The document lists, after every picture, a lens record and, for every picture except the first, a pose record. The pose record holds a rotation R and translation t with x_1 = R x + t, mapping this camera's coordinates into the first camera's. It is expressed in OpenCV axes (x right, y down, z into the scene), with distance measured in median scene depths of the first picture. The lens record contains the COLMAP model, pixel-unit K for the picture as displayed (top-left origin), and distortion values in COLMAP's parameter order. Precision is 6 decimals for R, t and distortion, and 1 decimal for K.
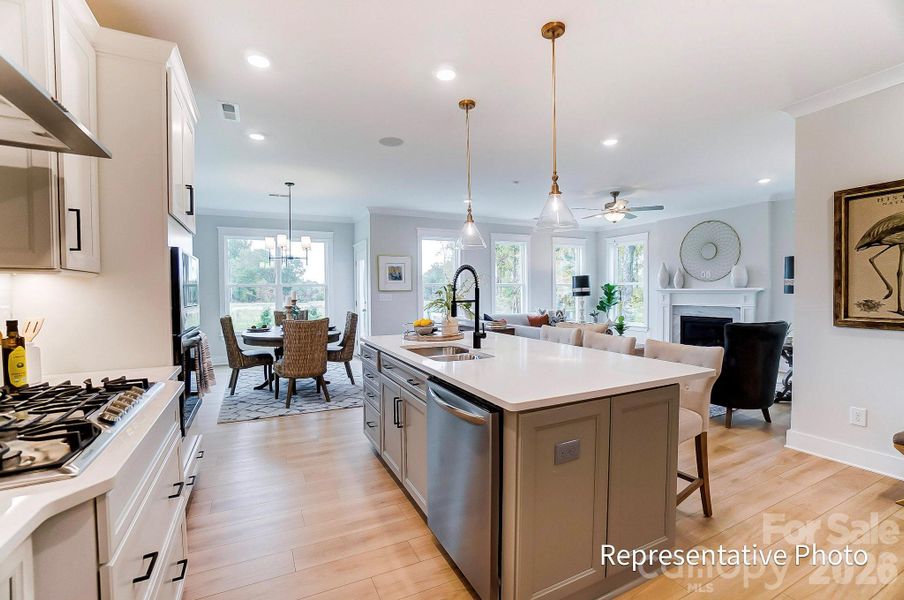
lens RADIAL K [[396.9, 0, 448.7], [0, 396.9, 296.3], [0, 0, 1]] dist [-0.017178, 0.001040]
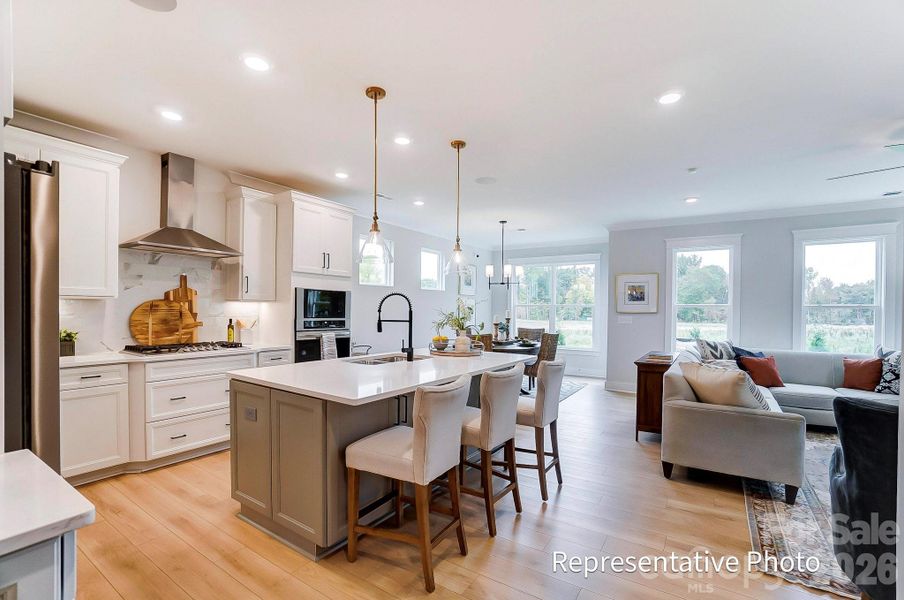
lens RADIAL K [[396.9, 0, 450.4], [0, 396.9, 310.4], [0, 0, 1]] dist [-0.017178, 0.001040]
pose [[0.516460, 0.015051, -0.856179, 0.552989], [-0.026353, 0.999651, 0.001677, -0.012609], [0.855906, 0.021697, 0.516676, 0.233268]]
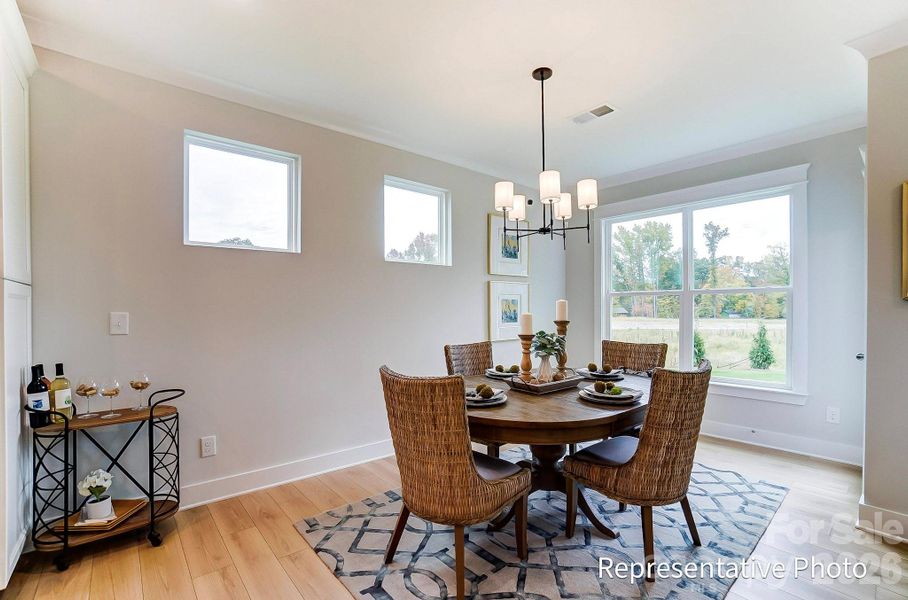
lens RADIAL K [[405.5, 0, 454.4], [0, 405.5, 305.1], [0, 0, 1]] dist [-0.001205, -0.000044]
pose [[0.256348, 0.003134, -0.966579, 0.037953], [-0.012647, 0.999920, -0.000112, -0.008492], [0.966502, 0.012253, 0.256368, 0.766194]]
